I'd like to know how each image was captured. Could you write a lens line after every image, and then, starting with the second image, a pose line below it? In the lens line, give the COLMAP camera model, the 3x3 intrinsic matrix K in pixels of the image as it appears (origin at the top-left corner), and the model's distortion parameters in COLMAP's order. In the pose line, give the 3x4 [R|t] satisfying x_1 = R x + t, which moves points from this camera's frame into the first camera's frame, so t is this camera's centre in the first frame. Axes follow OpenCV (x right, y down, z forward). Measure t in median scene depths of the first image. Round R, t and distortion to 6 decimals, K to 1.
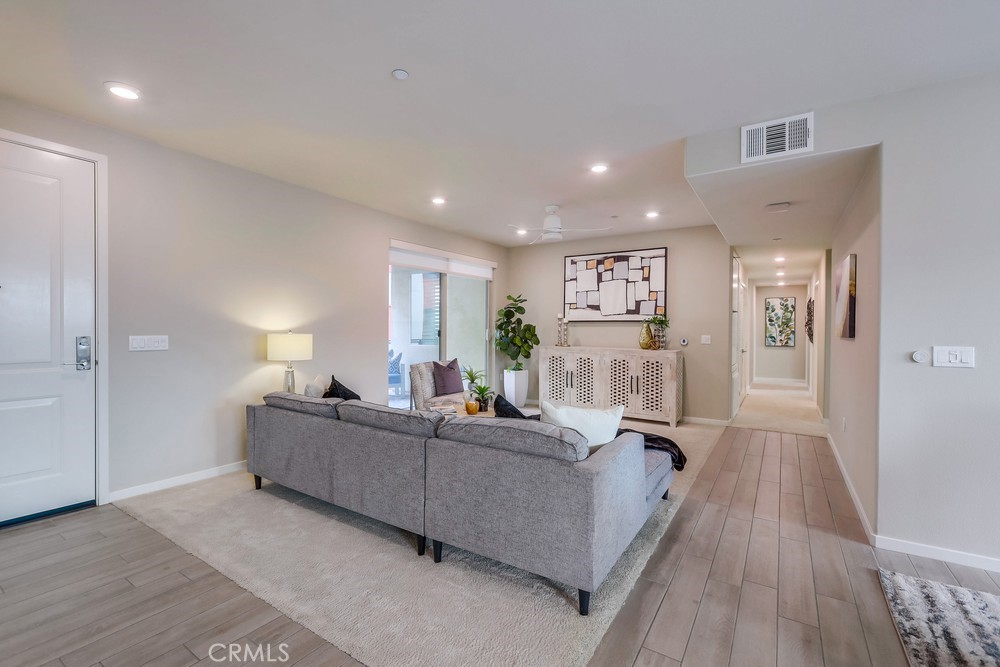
lens RADIAL K [[450.4, 0, 496.6], [0, 450.4, 334.6], [0, 0, 1]] dist [0.002141, 0.002158]
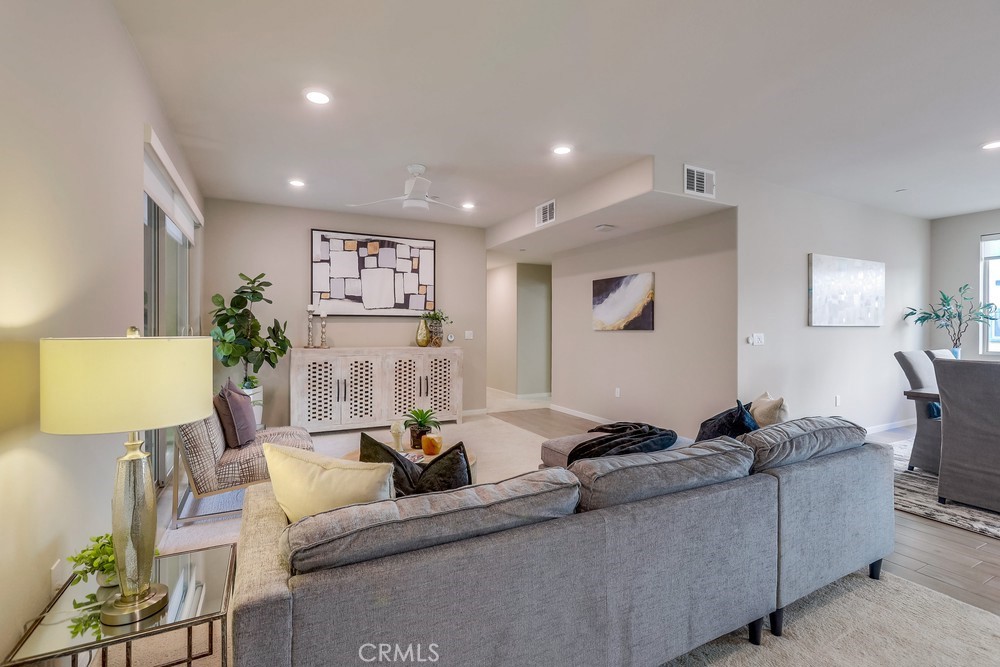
lens RADIAL K [[450.4, 0, 501.2], [0, 450.4, 326.7], [0, 0, 1]] dist [0.002141, 0.002158]
pose [[0.490222, -0.003611, 0.871590, -0.406693], [0.014947, 0.999879, -0.004264, -0.002513], [-0.871470, 0.015118, 0.490216, 0.415130]]
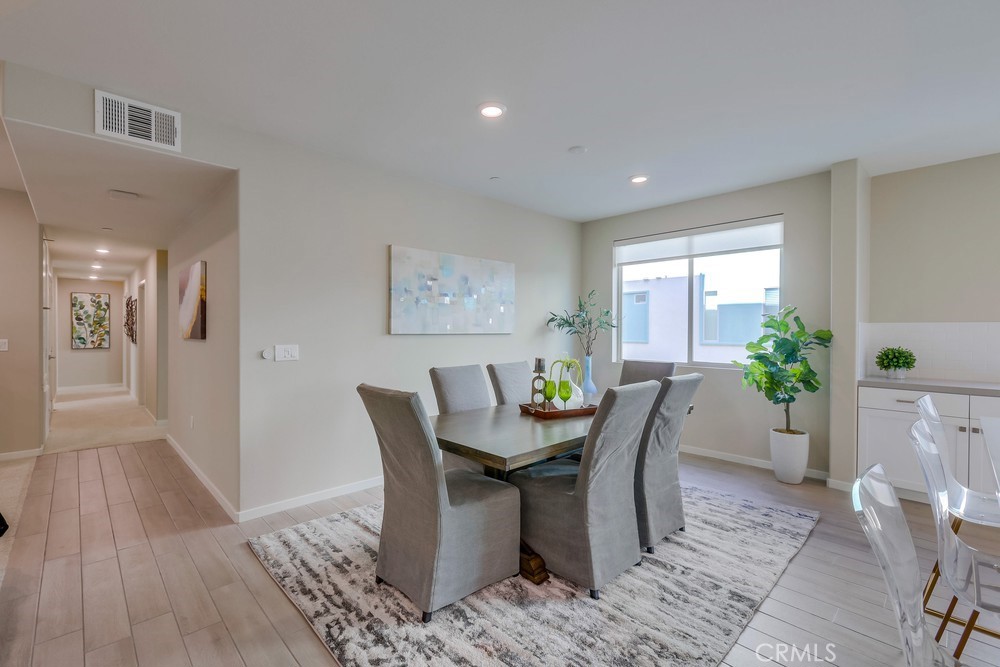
lens RADIAL K [[450.4, 0, 483.4], [0, 450.4, 332.7], [0, 0, 1]] dist [0.002141, 0.002158]
pose [[0.228662, -0.013271, 0.973415, -0.054171], [0.010553, 0.999882, 0.011153, -0.007222], [-0.973449, 0.007722, 0.228775, 0.059460]]
